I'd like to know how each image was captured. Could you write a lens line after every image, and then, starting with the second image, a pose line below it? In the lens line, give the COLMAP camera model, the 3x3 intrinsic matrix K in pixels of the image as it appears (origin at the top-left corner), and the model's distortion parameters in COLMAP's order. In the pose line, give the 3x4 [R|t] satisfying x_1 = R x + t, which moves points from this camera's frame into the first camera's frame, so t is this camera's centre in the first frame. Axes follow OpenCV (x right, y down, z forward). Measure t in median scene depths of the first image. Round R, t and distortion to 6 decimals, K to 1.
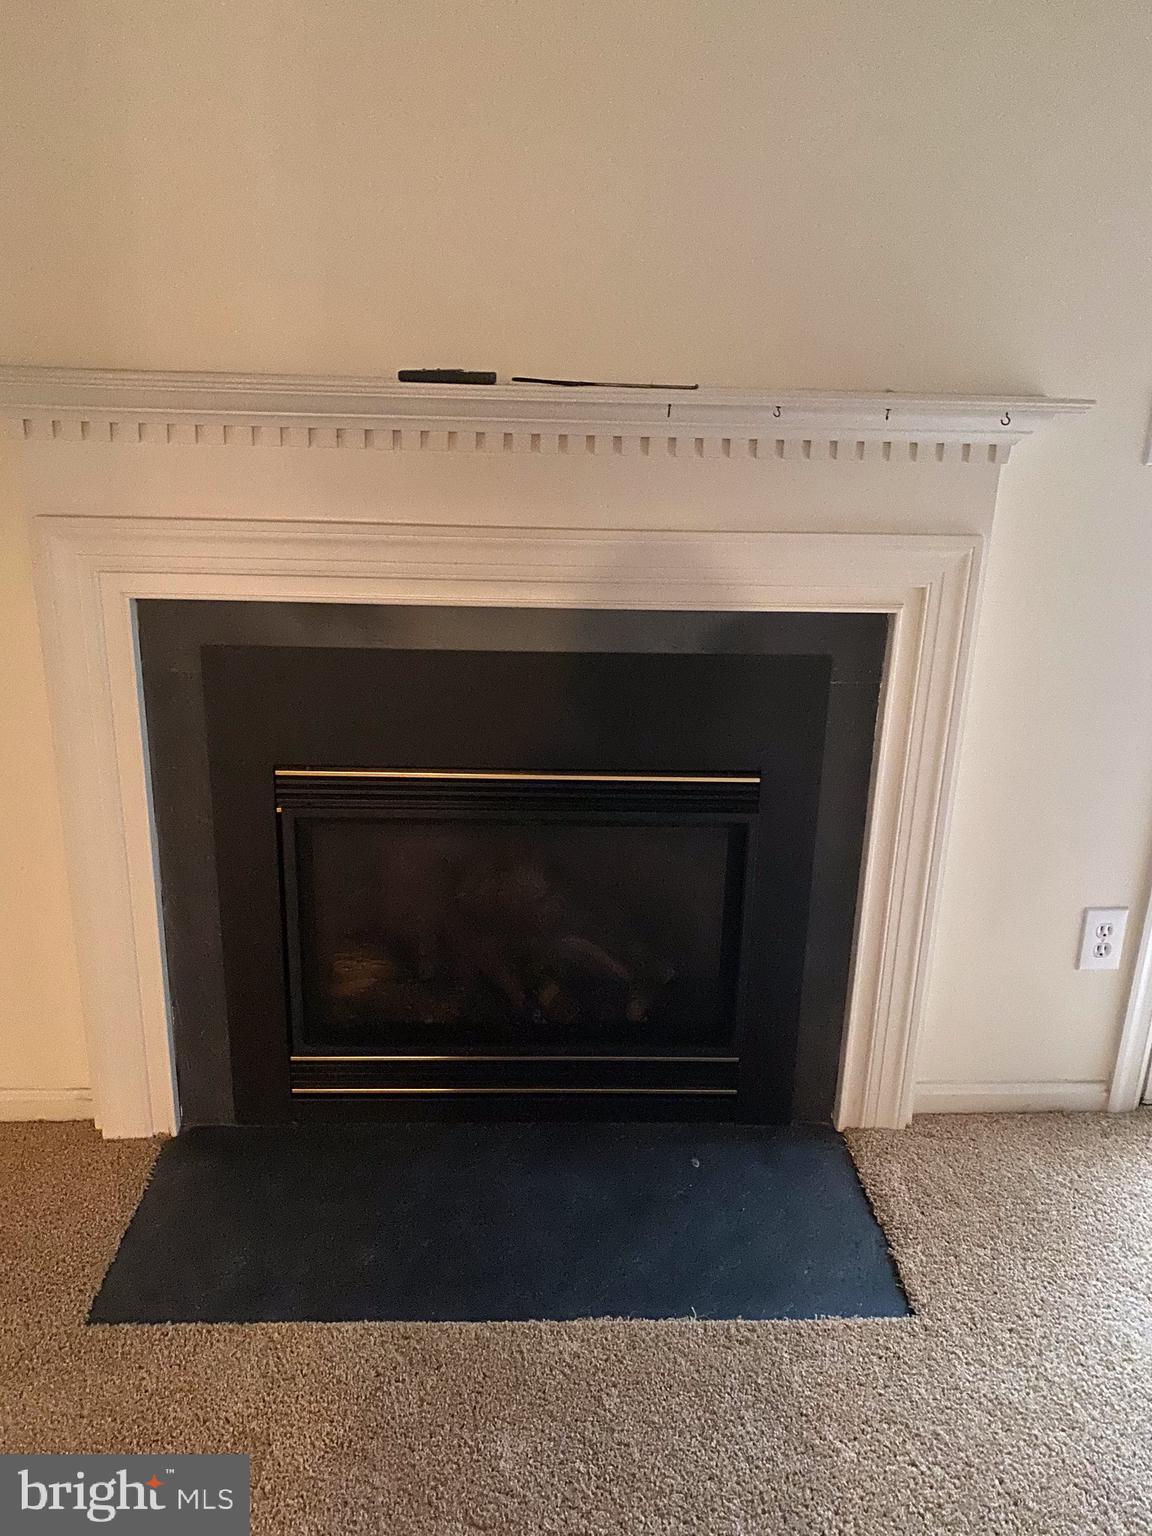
lens RADIAL K [[1158.3, 0, 576.0], [0, 1158.3, 768.0], [0, 0, 1]] dist [-0.032041, 0.010561]
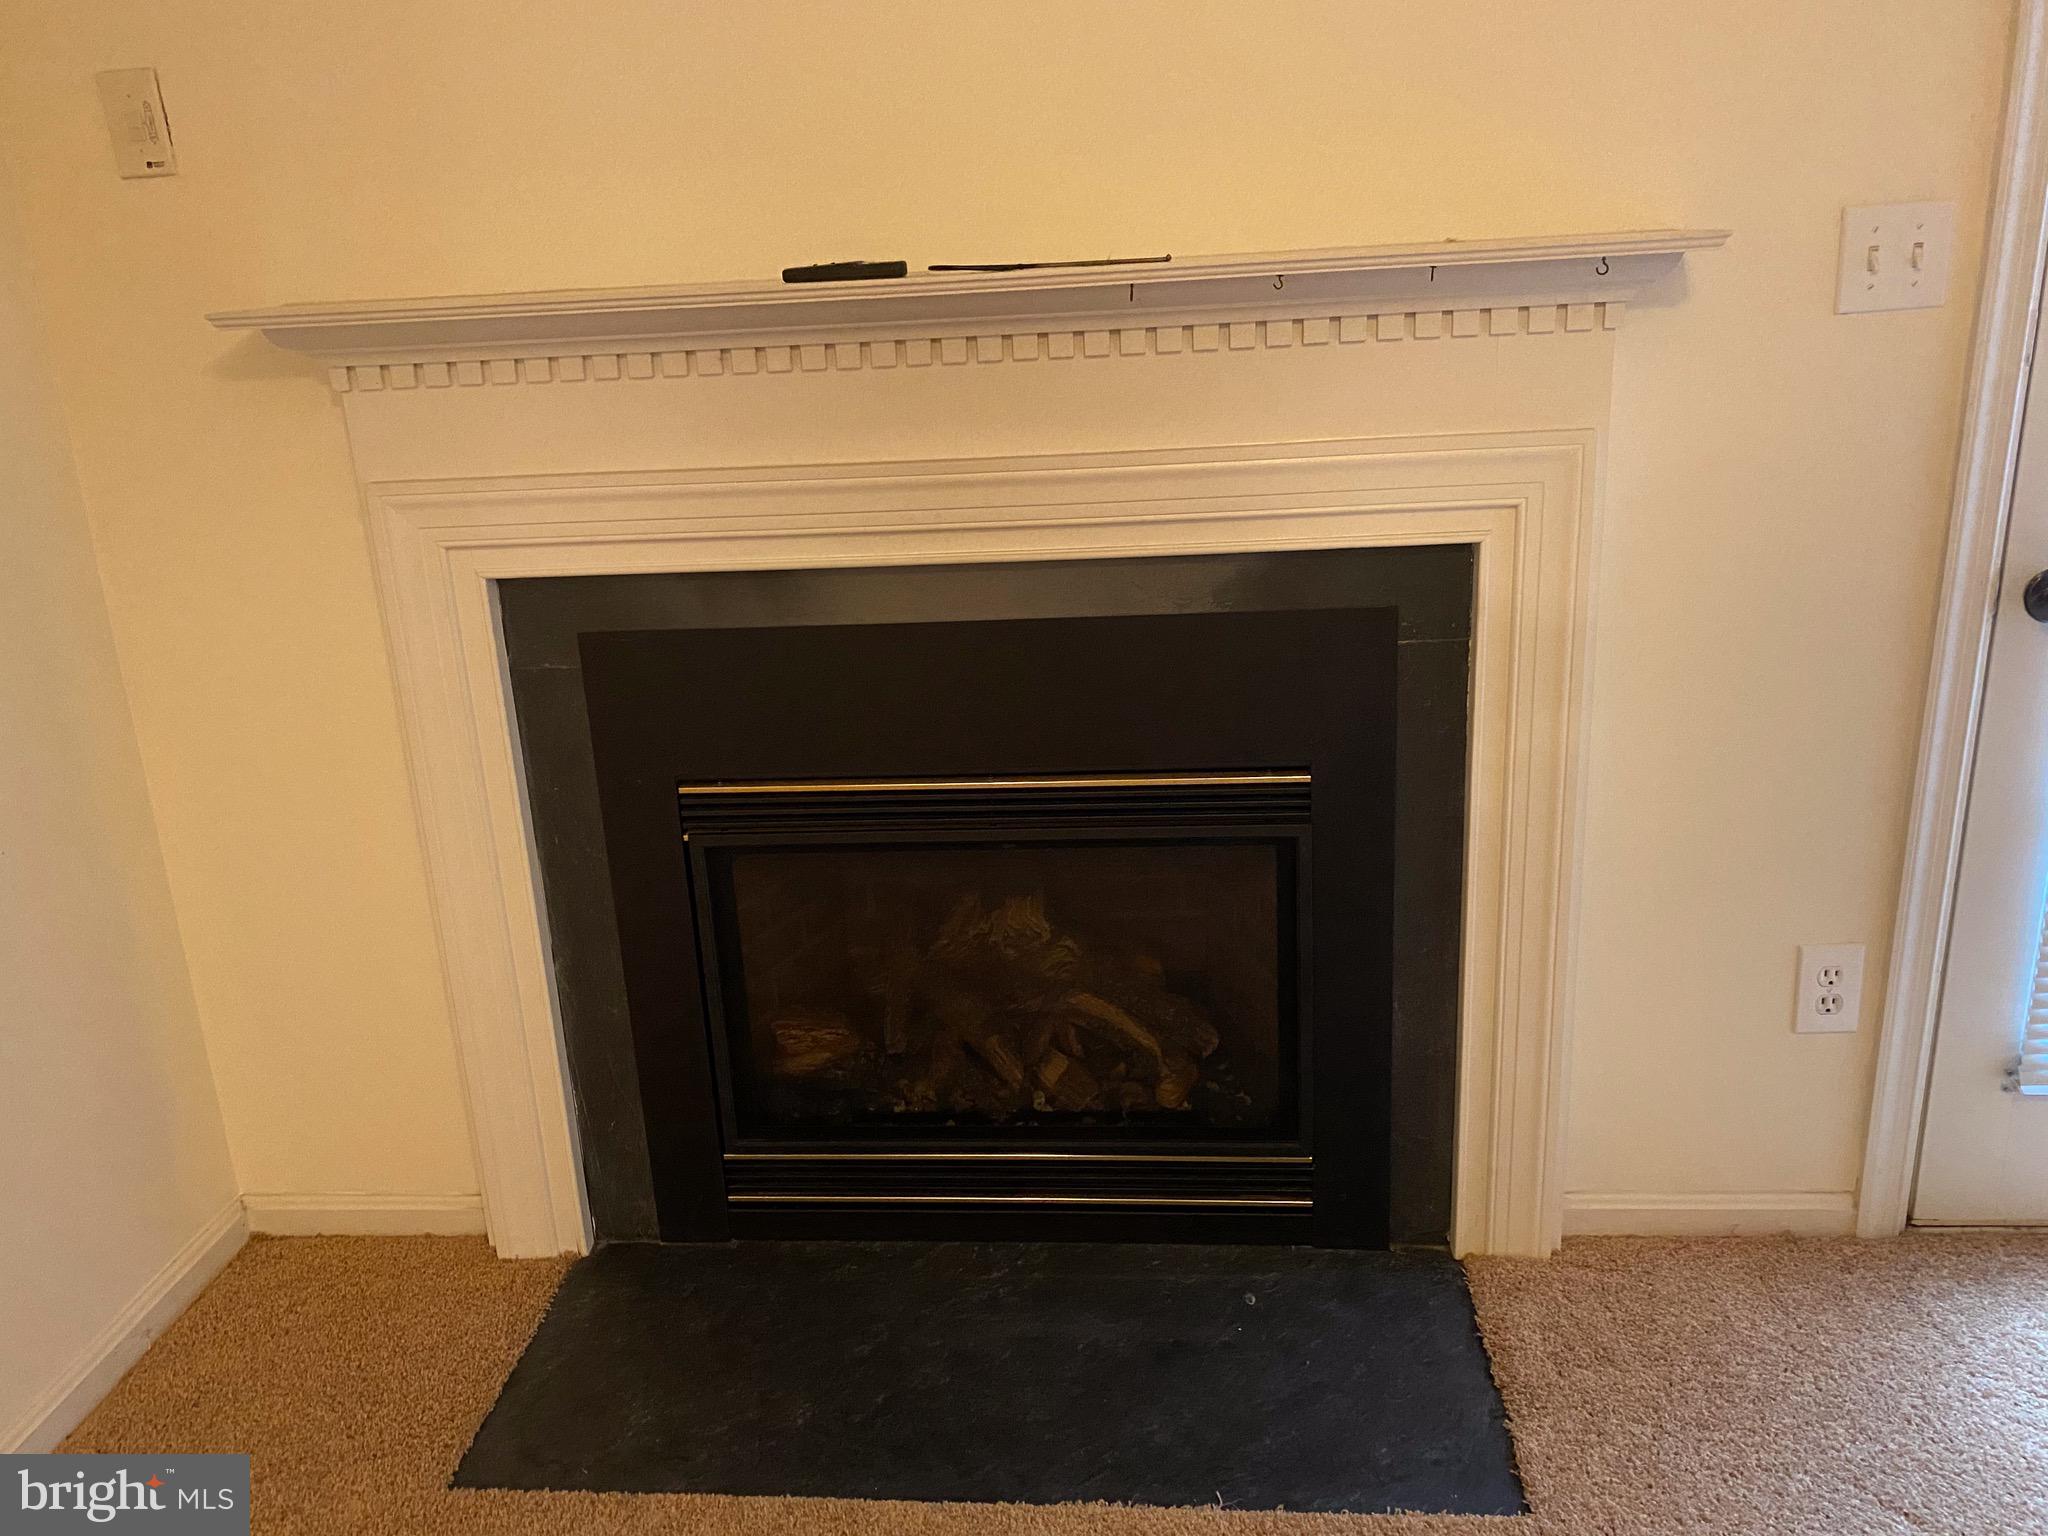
lens RADIAL K [[1547.6, 0, 1025.0], [0, 1547.6, 756.0], [0, 0, 1]] dist [-0.020874, -0.004707]
pose [[0.988383, -0.036425, -0.147552, 0.129671], [0.034224, 0.999262, -0.017430, 0.007255], [0.148078, 0.012178, 0.988901, -0.004261]]
